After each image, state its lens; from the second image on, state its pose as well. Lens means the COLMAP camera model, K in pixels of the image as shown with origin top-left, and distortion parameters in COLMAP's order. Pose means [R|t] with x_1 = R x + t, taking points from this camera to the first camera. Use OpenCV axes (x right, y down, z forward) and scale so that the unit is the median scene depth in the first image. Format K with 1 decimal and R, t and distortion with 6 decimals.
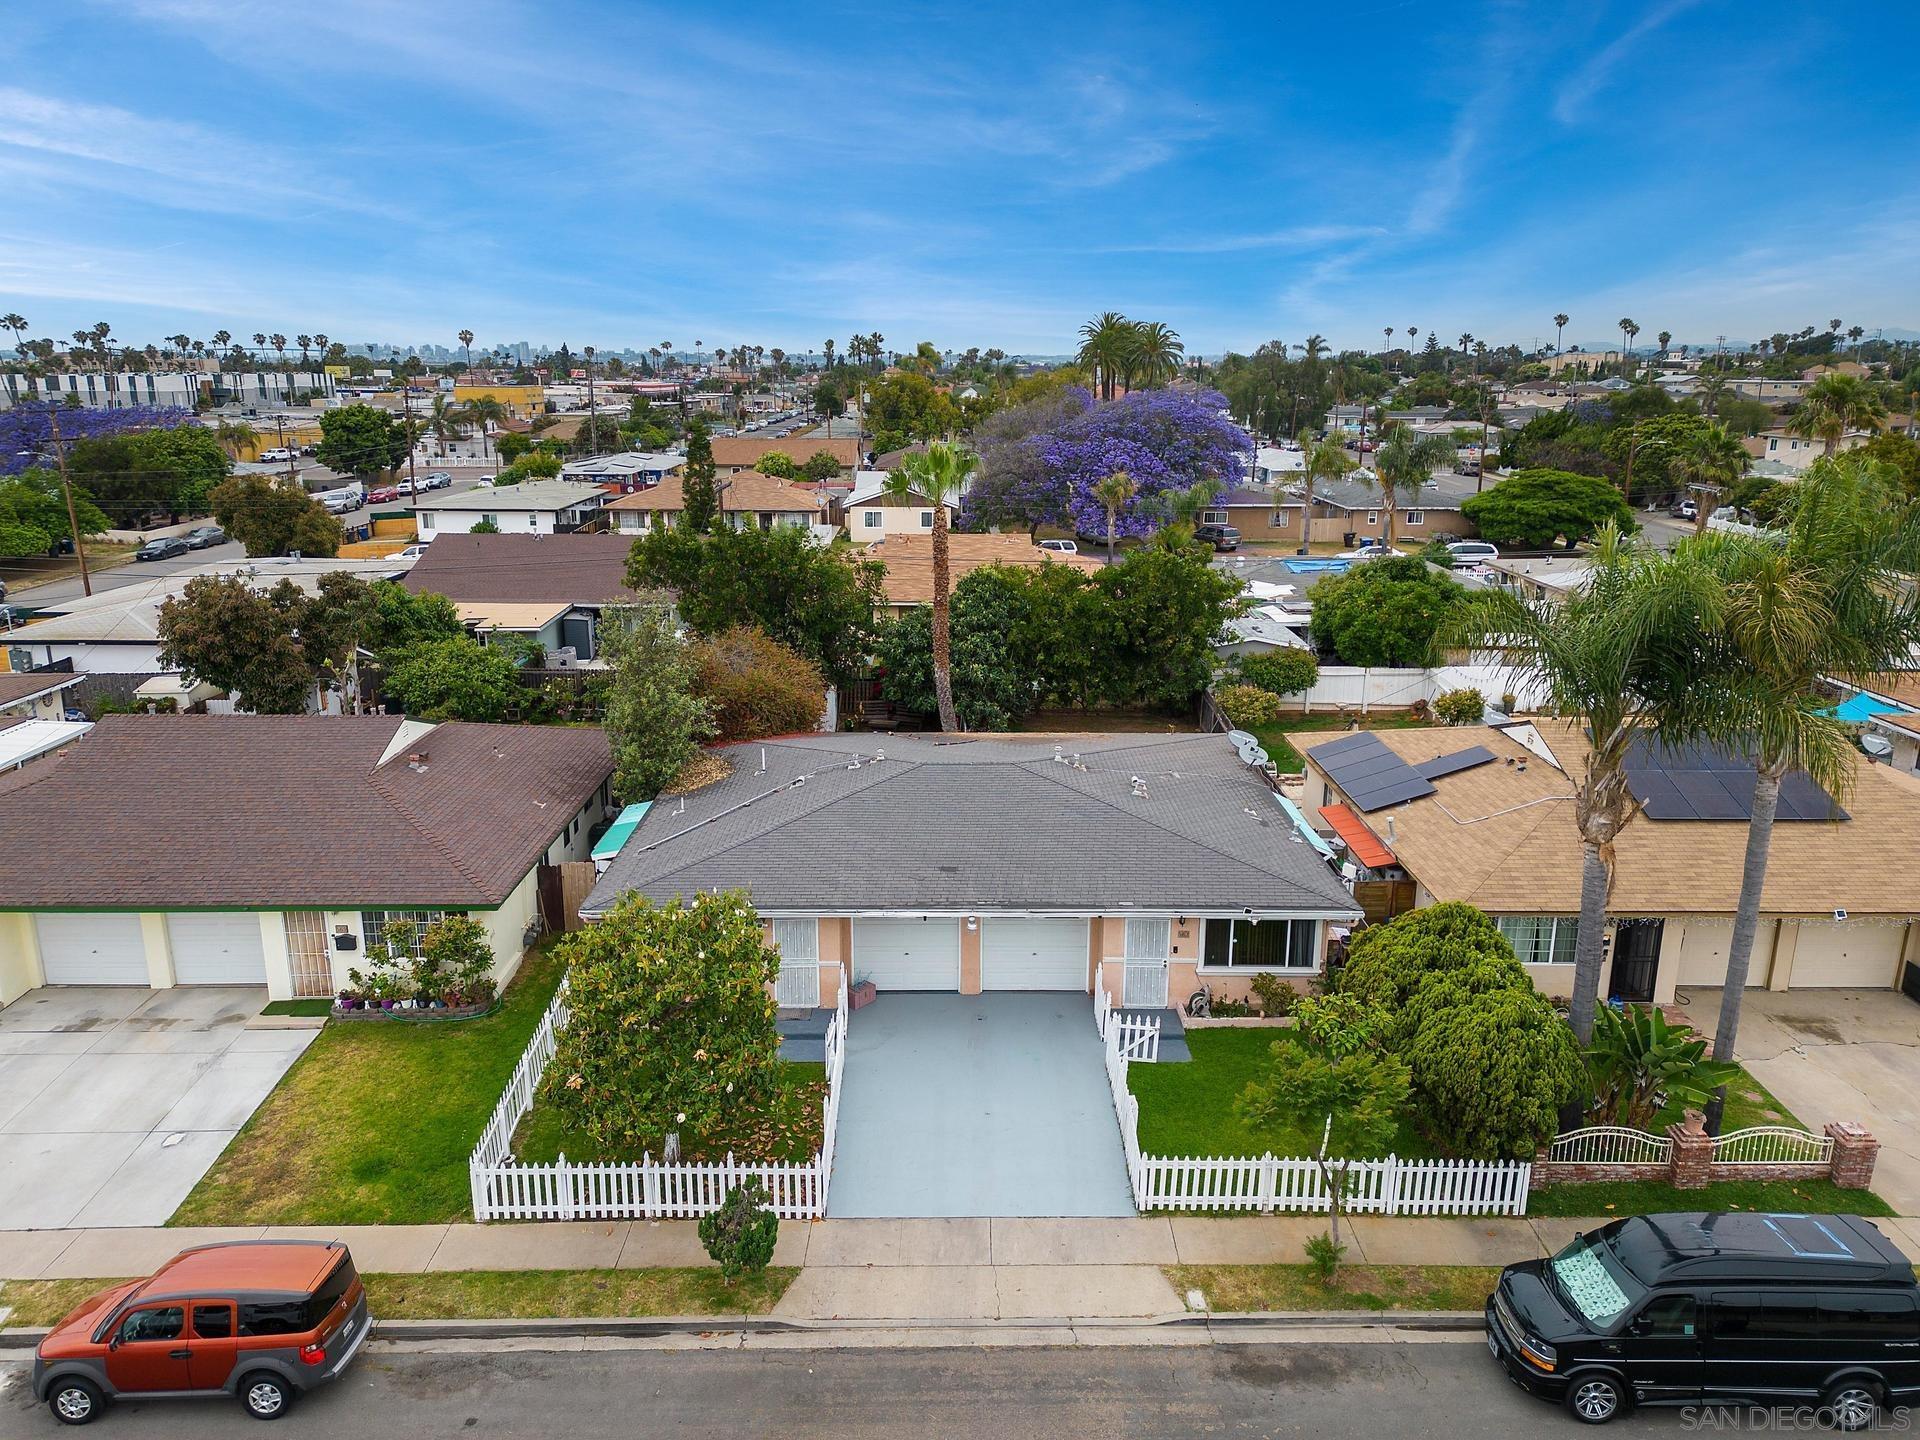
lens RADIAL K [[1384.0, 0, 960.8], [0, 1384.0, 721.8], [0, 0, 1]] dist [0.055581, -0.018280]
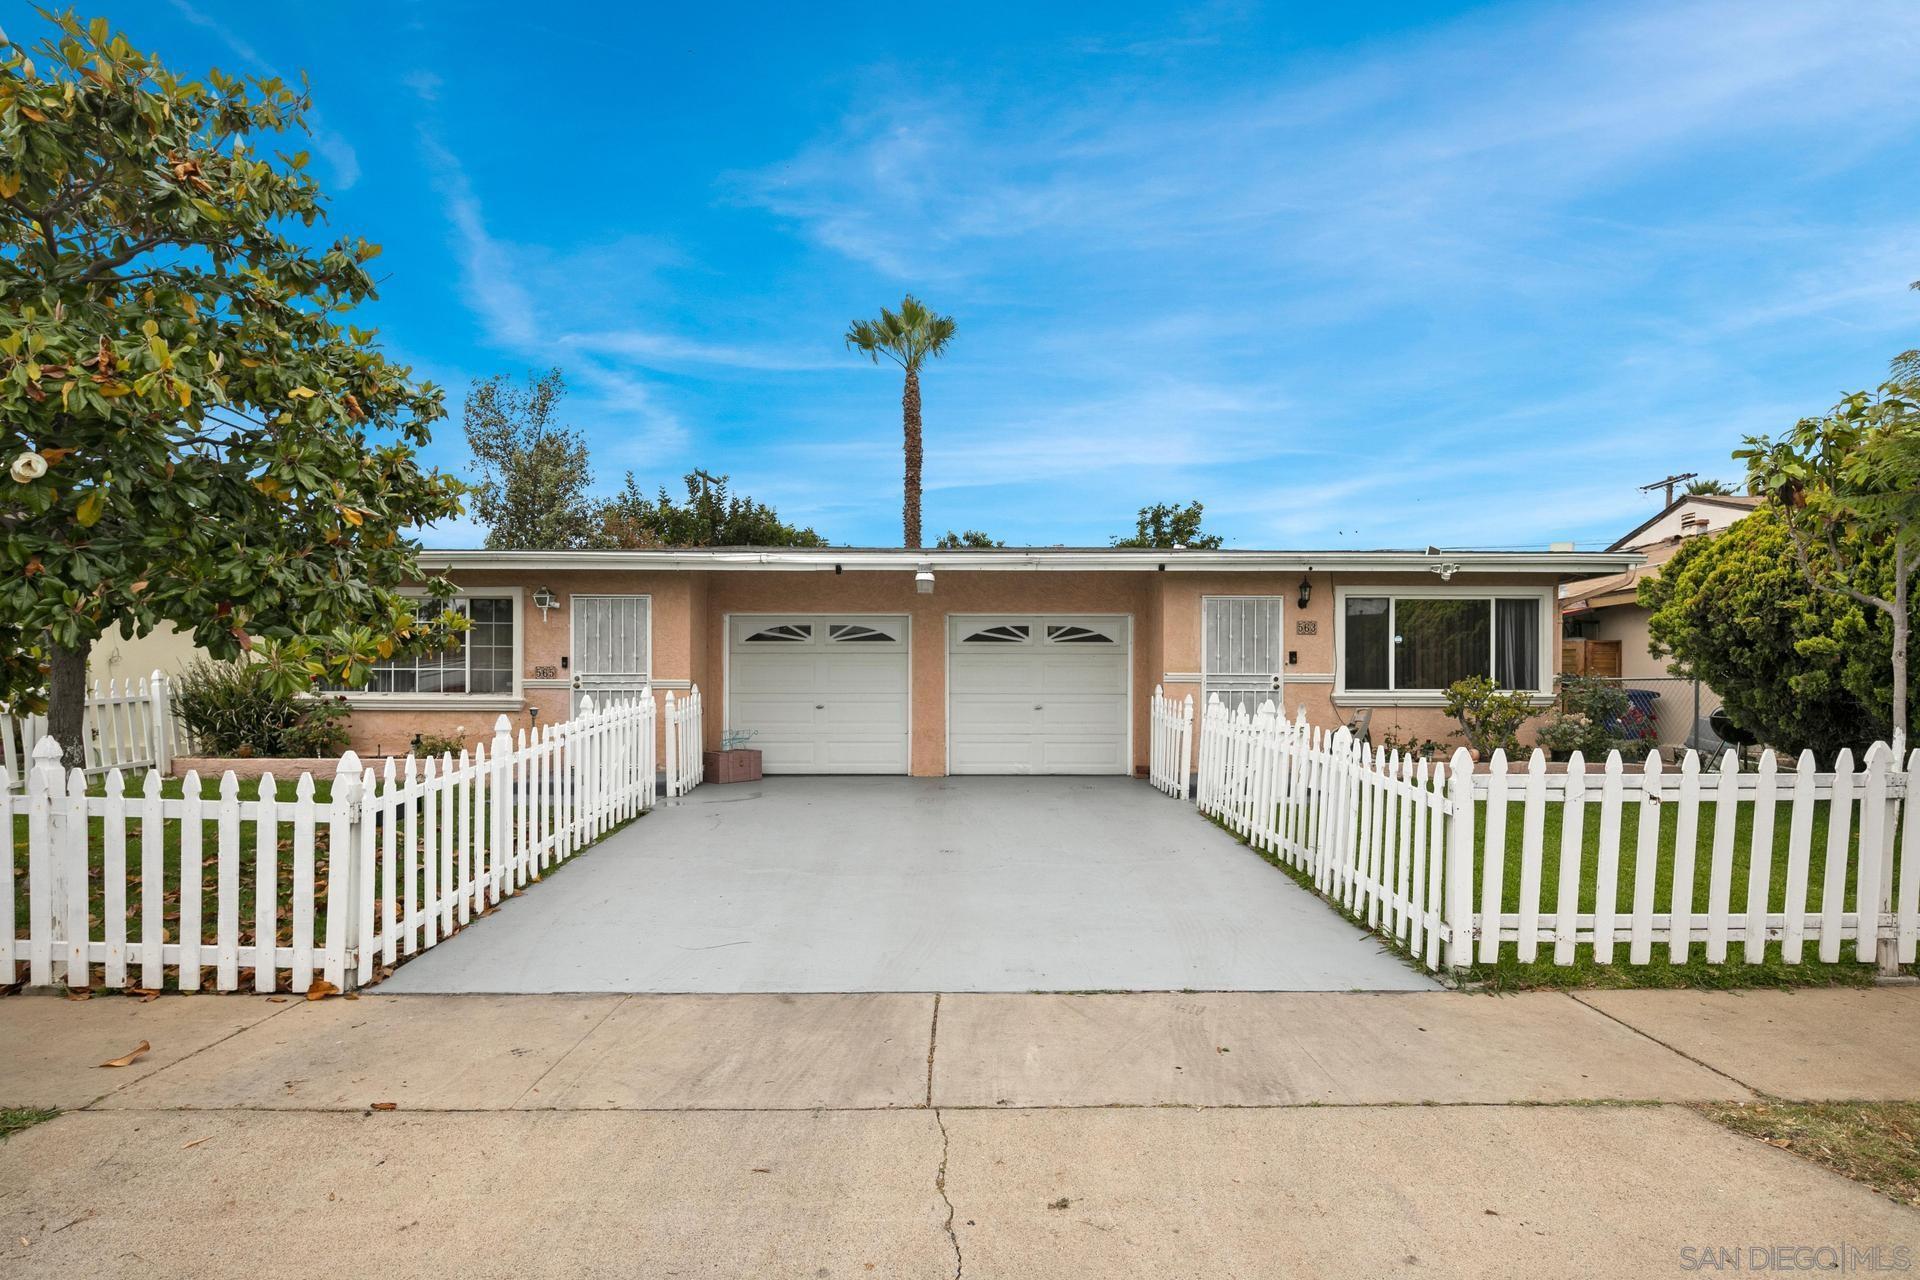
lens RADIAL K [[944.6, 0, 956.6], [0, 944.6, 695.4], [0, 0, 1]] dist [0.003587, -0.003014]
pose [[0.999991, -0.002335, -0.003542, 0.026010], [0.001334, 0.965614, -0.259977, 0.347238], [0.004027, 0.259970, 0.965608, 0.796609]]
